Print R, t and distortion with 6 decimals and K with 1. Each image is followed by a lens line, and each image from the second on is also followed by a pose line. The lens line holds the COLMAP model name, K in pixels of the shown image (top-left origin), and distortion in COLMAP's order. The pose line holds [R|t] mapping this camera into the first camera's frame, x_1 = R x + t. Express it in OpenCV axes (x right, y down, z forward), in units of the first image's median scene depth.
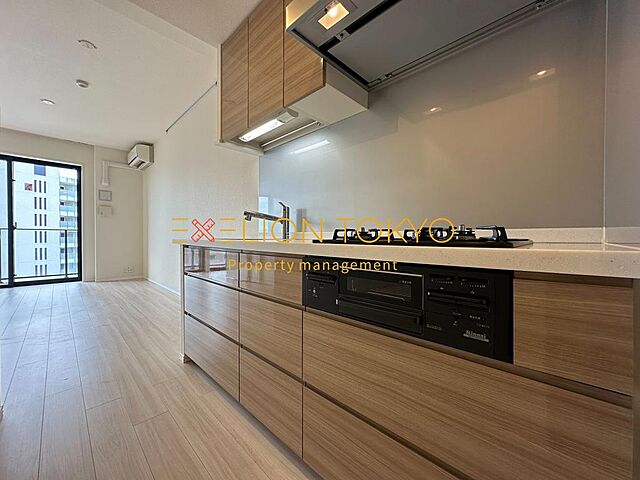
lens RADIAL K [[255.9, 0, 317.0], [0, 255.9, 241.9], [0, 0, 1]] dist [-0.001128, 0.000117]
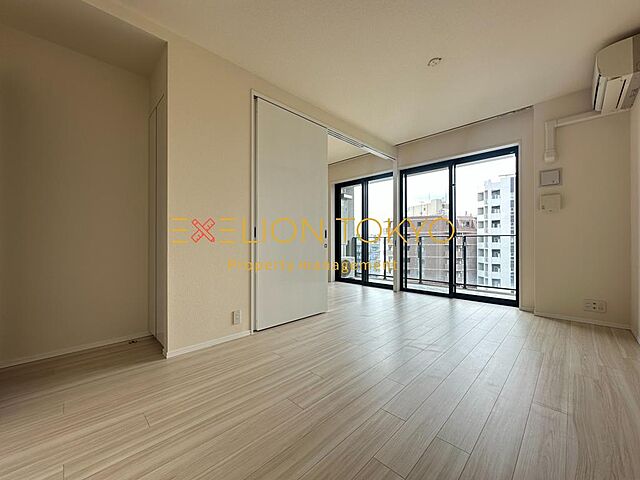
lens RADIAL K [[255.9, 0, 318.8], [0, 255.9, 242.8], [0, 0, 1]] dist [-0.001128, 0.000117]
pose [[-0.012354, -0.002155, -0.999921, -0.220454], [-0.001436, 0.999997, -0.002138, -0.024481], [0.999923, 0.001409, -0.012357, 0.483863]]
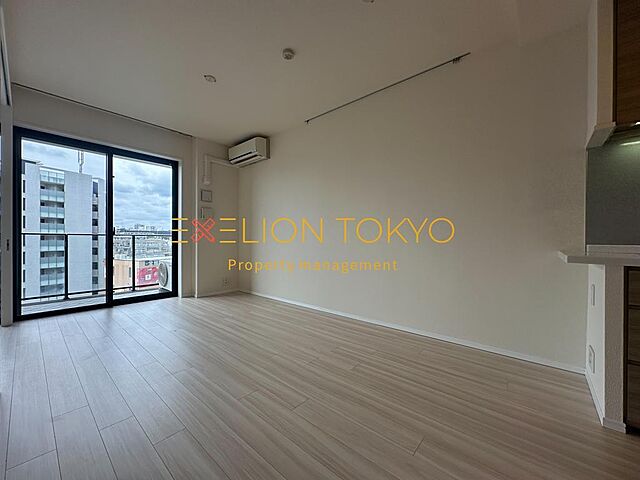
lens RADIAL K [[255.9, 0, 318.7], [0, 255.9, 240.2], [0, 0, 1]] dist [-0.001128, 0.000117]
pose [[0.997995, -0.011876, 0.062173, -0.544097], [0.012233, 0.999911, -0.005376, -0.024259], [-0.062104, 0.006126, 0.998051, 0.125361]]
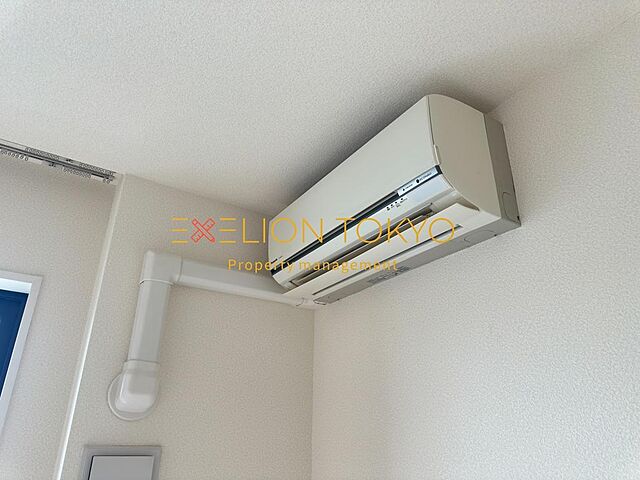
lens RADIAL K [[454.3, 0, 321.0], [0, 454.3, 244.9], [0, 0, 1]] dist [0.043346, 0.000544]
pose [[0.976633, -0.089634, -0.195330, -0.711132], [0.000470, 0.909764, -0.415126, -0.211607], [0.214914, 0.405334, 0.888547, 0.806100]]
